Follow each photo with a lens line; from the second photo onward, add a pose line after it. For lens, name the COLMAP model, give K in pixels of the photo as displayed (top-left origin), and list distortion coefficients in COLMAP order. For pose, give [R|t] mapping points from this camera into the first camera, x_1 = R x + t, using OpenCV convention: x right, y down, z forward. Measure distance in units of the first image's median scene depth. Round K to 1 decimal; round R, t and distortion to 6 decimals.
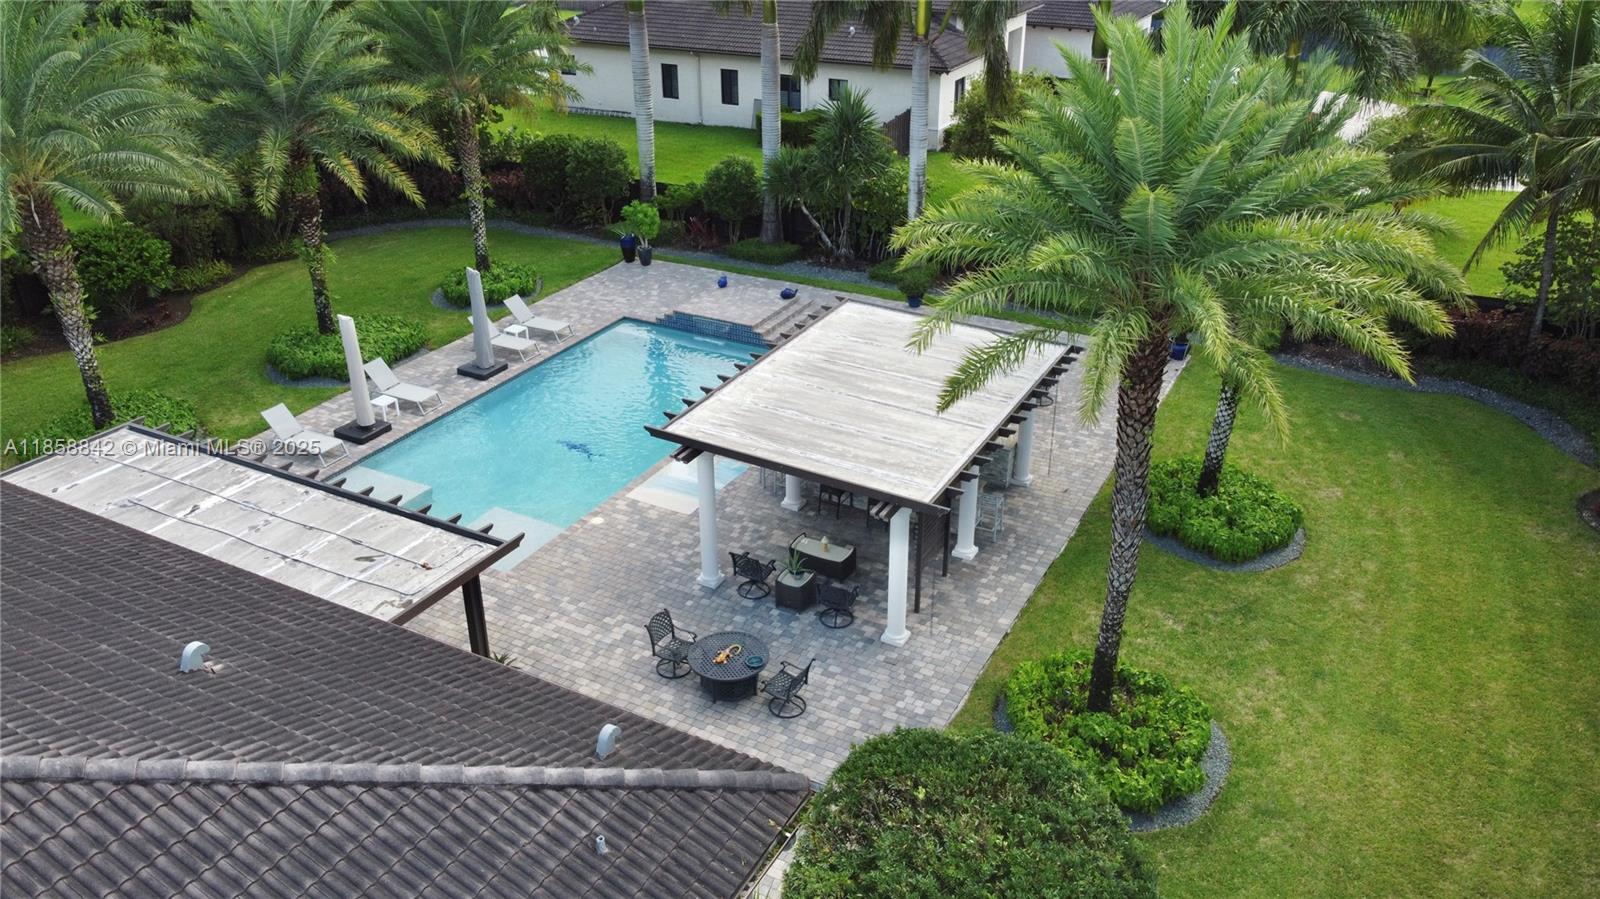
lens RADIAL K [[1216.7, 0, 793.9], [0, 1216.7, 440.2], [0, 0, 1]] dist [-0.005741, 0.000264]
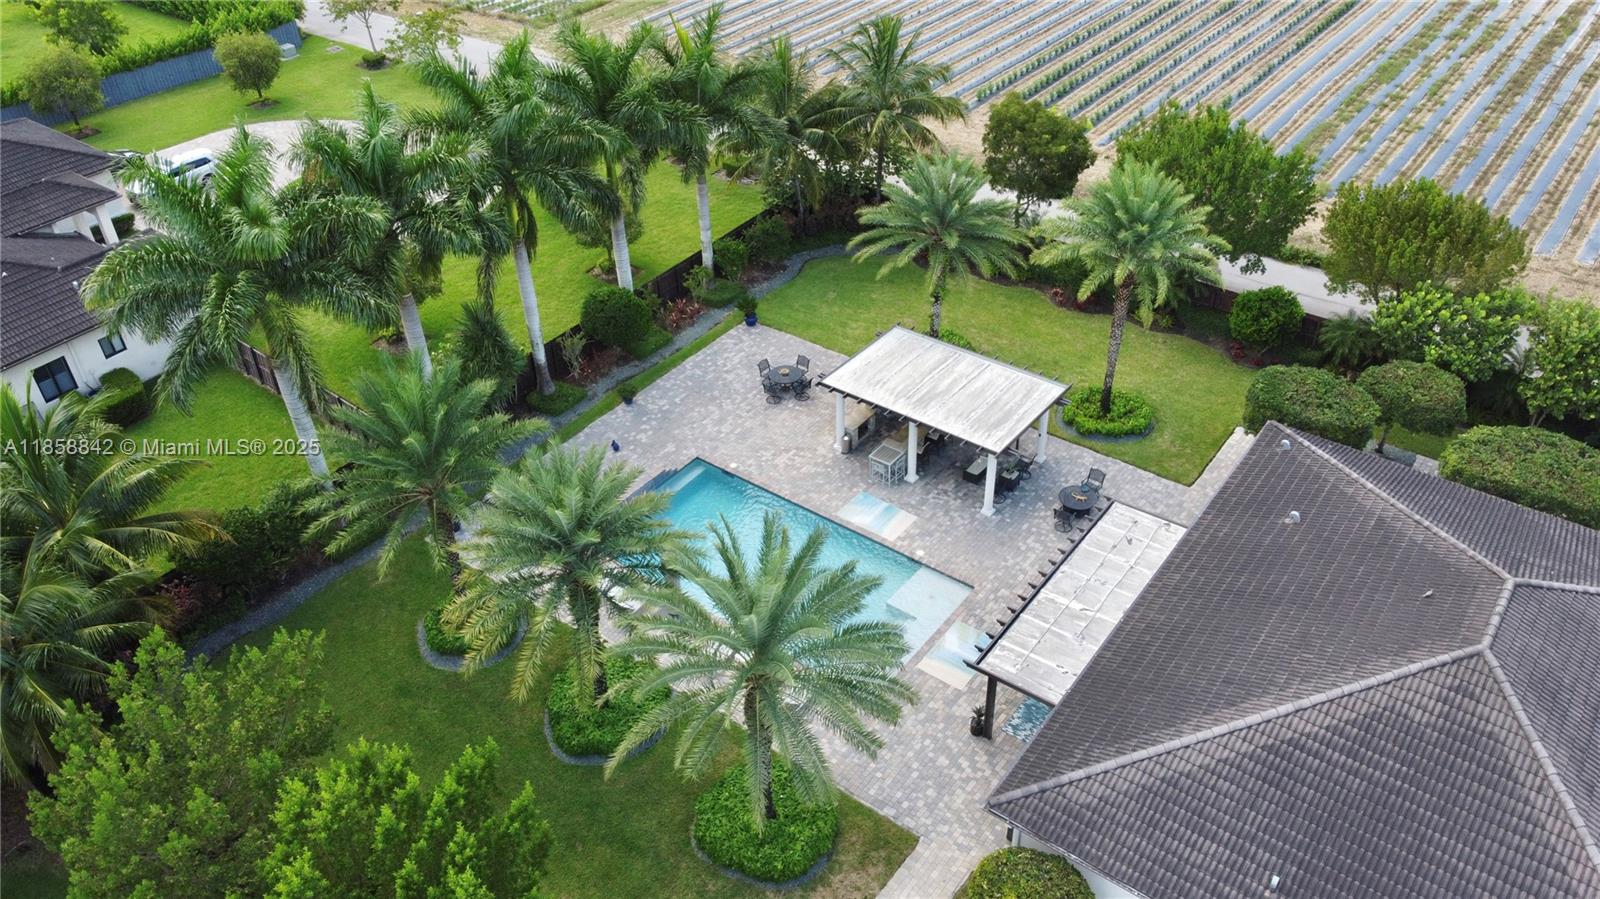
lens RADIAL K [[1218.6, 0, 794.2], [0, 1218.6, 434.8], [0, 0, 1]] dist [-0.003830, -0.002780]
pose [[0.154397, -0.586452, 0.795132, -1.250163], [0.466198, 0.752801, 0.464705, -0.802040], [-0.871104, 0.298940, 0.389633, 0.394364]]
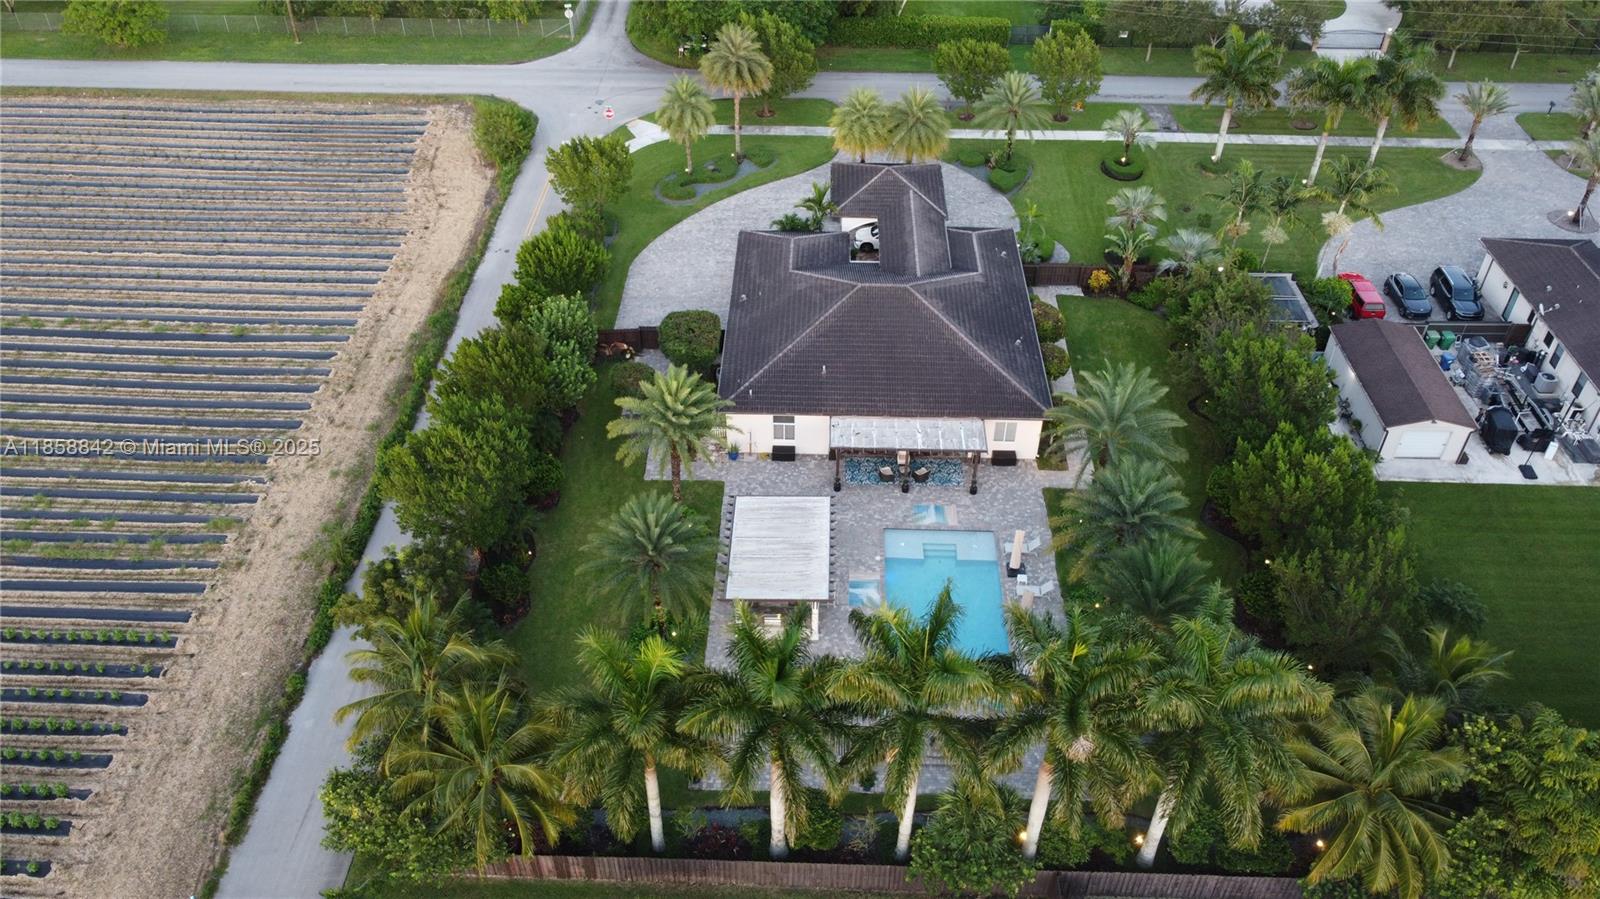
lens RADIAL K [[1211.5, 0, 793.9], [0, 1211.5, 444.2], [0, 0, 1]] dist [-0.000520, -0.006360]
pose [[-0.894768, 0.287354, -0.341785, 0.725756], [-0.198137, 0.430444, 0.880602, -2.022962], [0.400164, 0.855655, -0.328212, 1.380100]]
